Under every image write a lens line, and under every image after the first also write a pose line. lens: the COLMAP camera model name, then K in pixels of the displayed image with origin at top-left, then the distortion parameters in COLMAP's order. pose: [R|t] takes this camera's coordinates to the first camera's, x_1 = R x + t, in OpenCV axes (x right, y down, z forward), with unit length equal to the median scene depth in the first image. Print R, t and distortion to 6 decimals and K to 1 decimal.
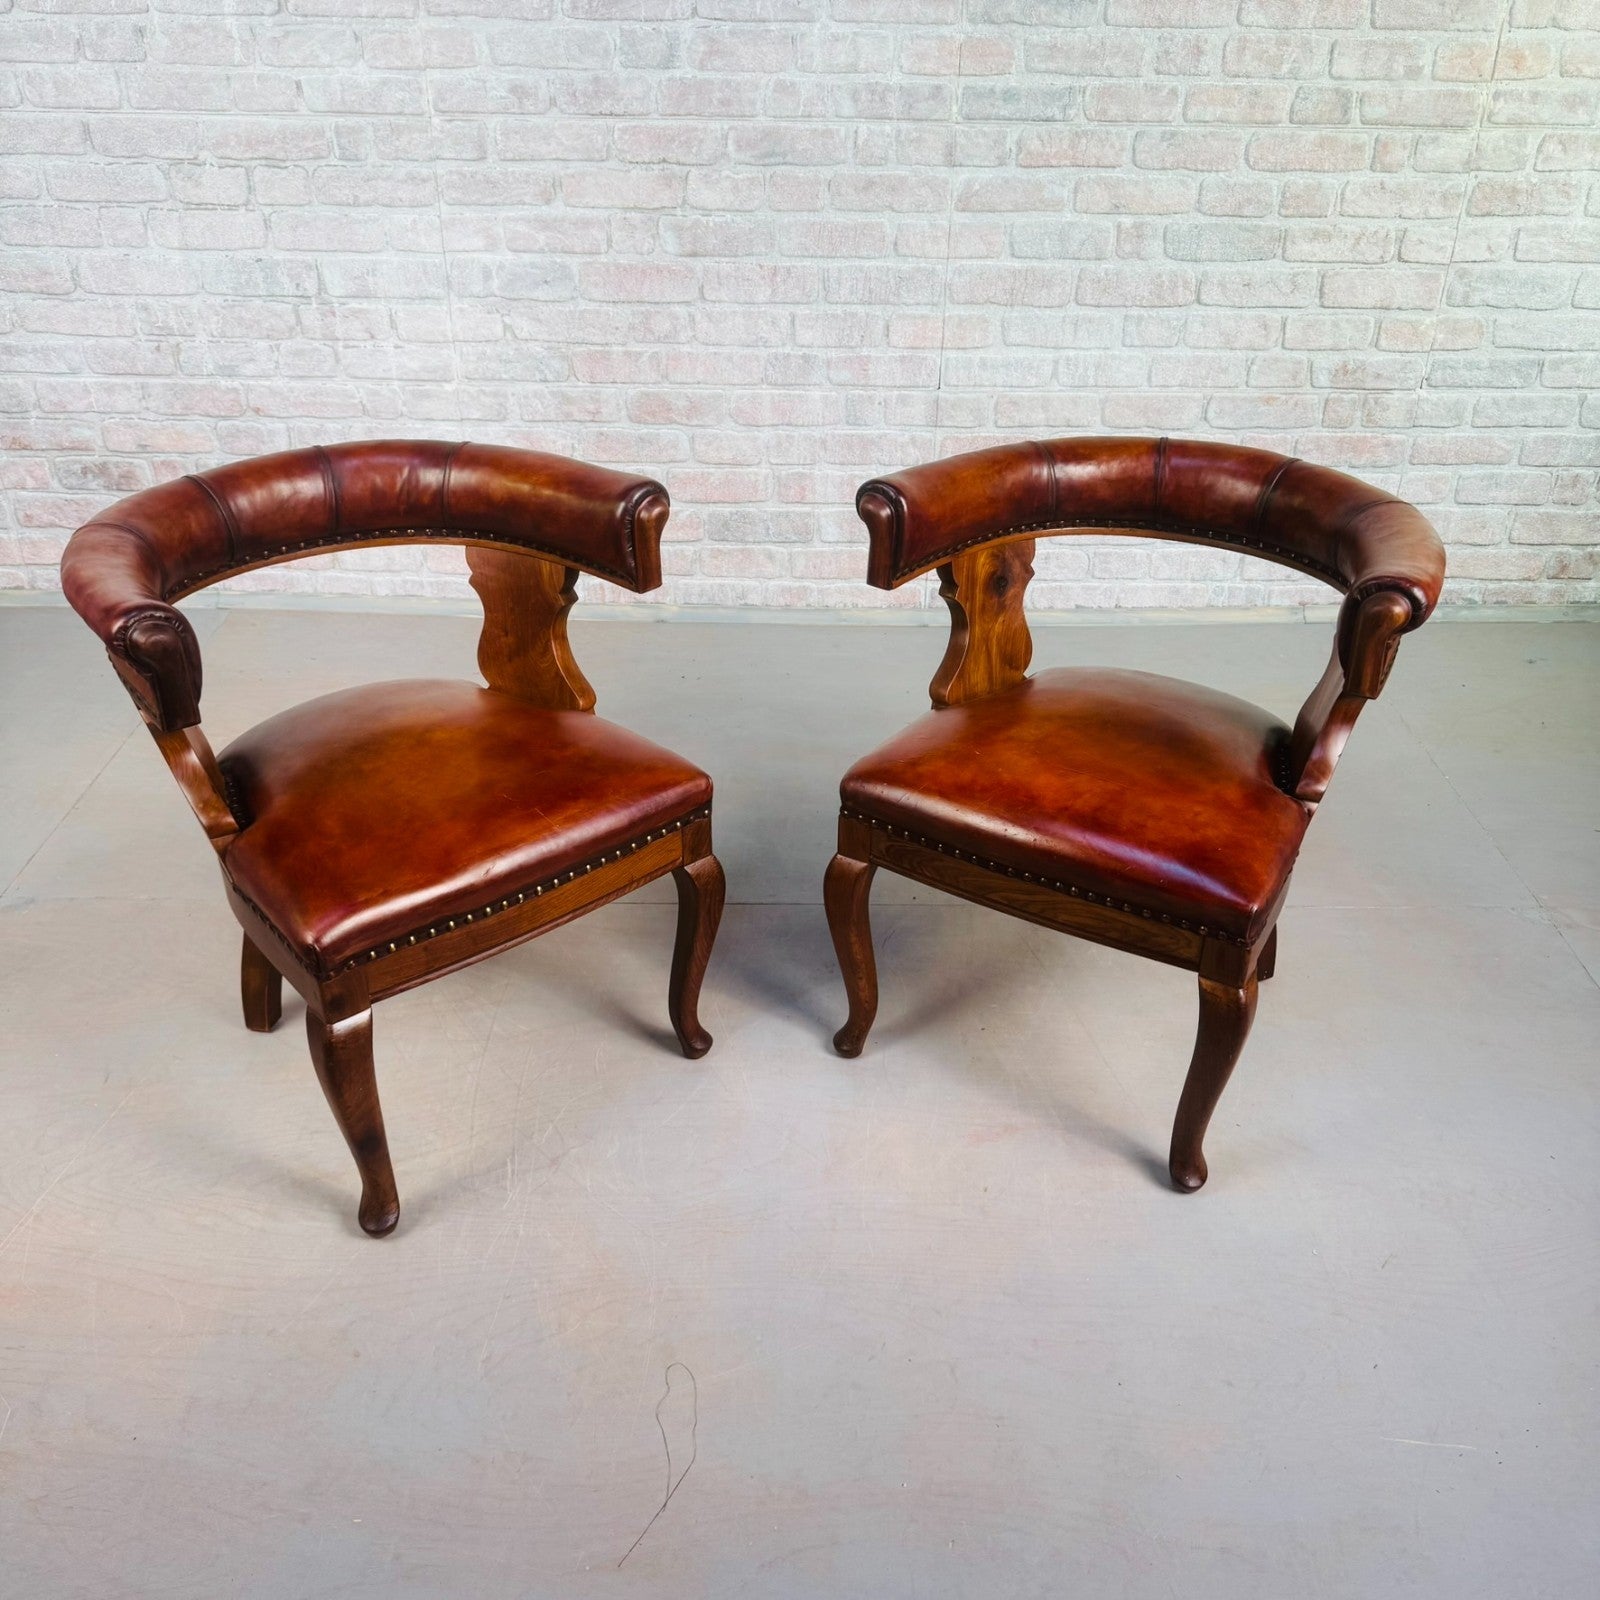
lens RADIAL K [[1514.3, 0, 806.1], [0, 1514.3, 827.7], [0, 0, 1]] dist [-0.014096, 0.000000]
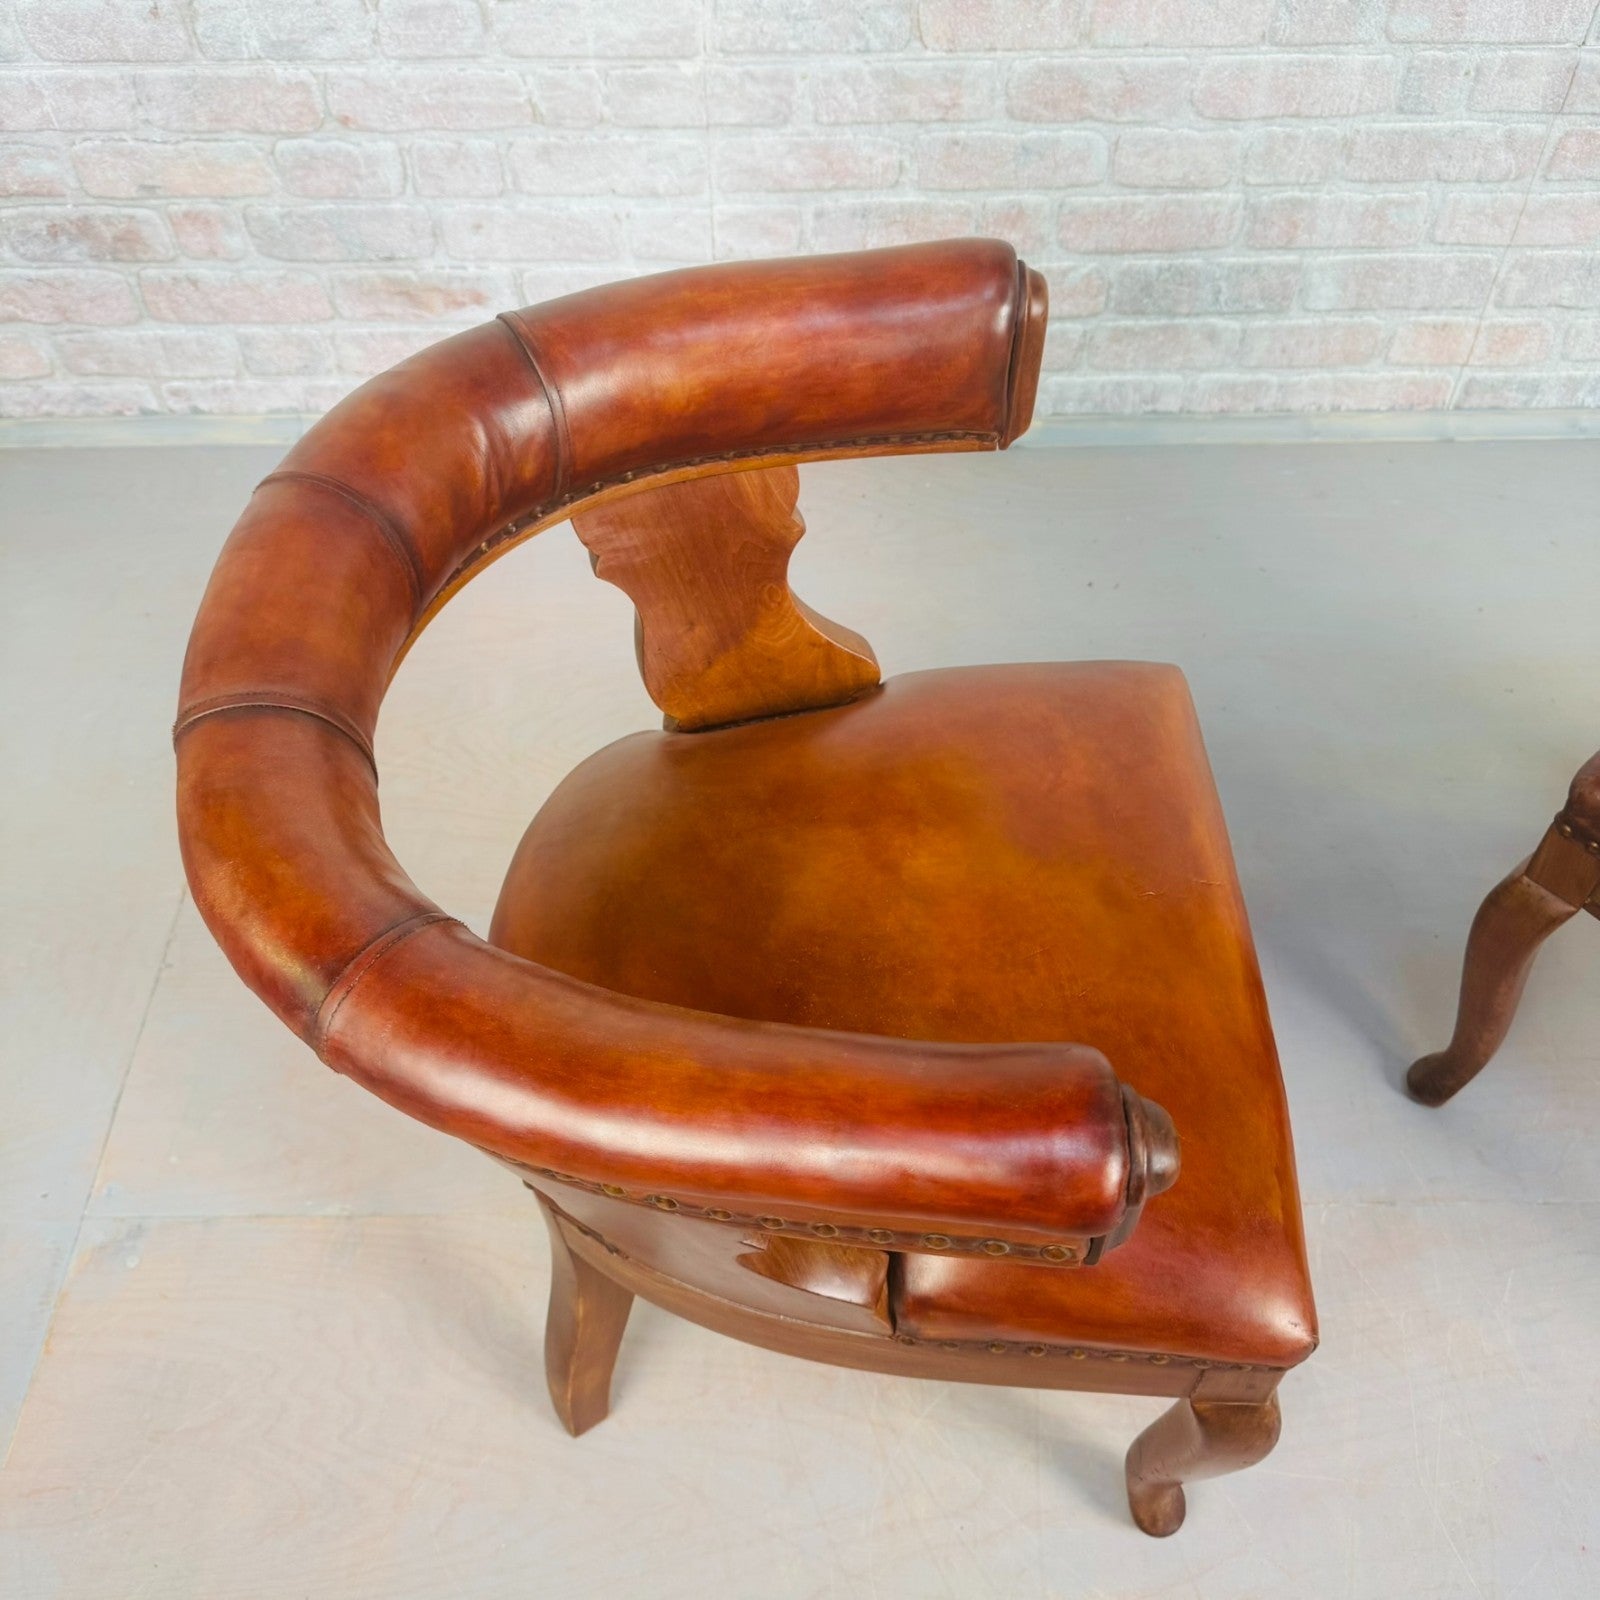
lens RADIAL K [[1518.4, 0, 777.1], [0, 1518.4, 812.7], [0, 0, 1]] dist [-0.009360, 0.000000]
pose [[0.999578, -0.018461, -0.022449, -0.211904], [0.024624, 0.948232, 0.316622, -0.224575], [0.015442, -0.317041, 0.948286, 0.422510]]
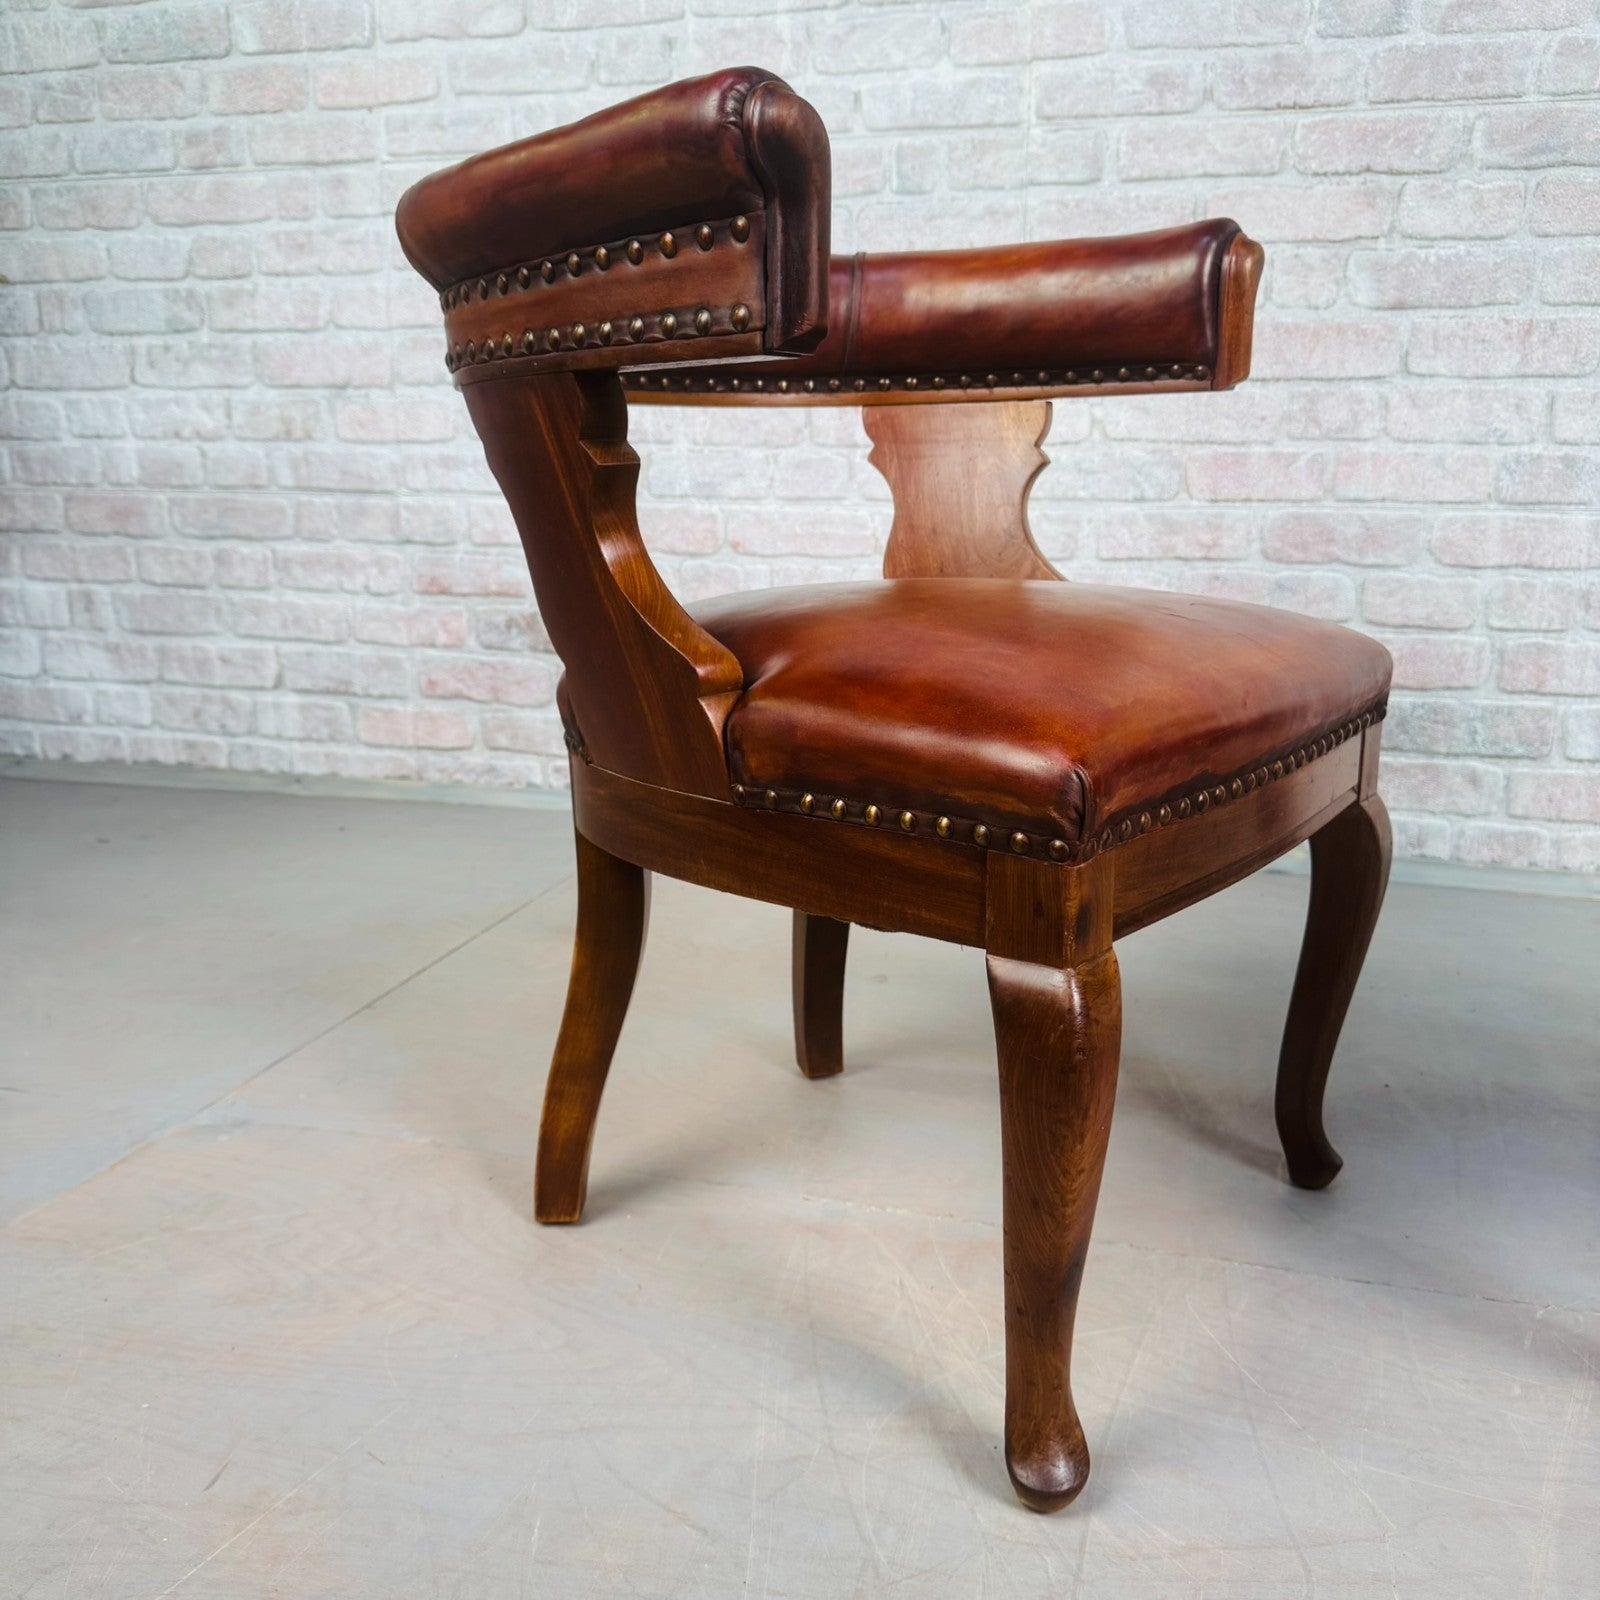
lens RADIAL K [[1518.4, 0, 799.4], [0, 1518.4, 816.3], [0, 0, 1]] dist [-0.009360, 0.000000]
pose [[0.958753, 0.056351, -0.278597, -0.132726], [-0.138013, 0.949147, -0.282971, 0.058593], [0.248484, 0.309749, 0.917775, 0.406473]]
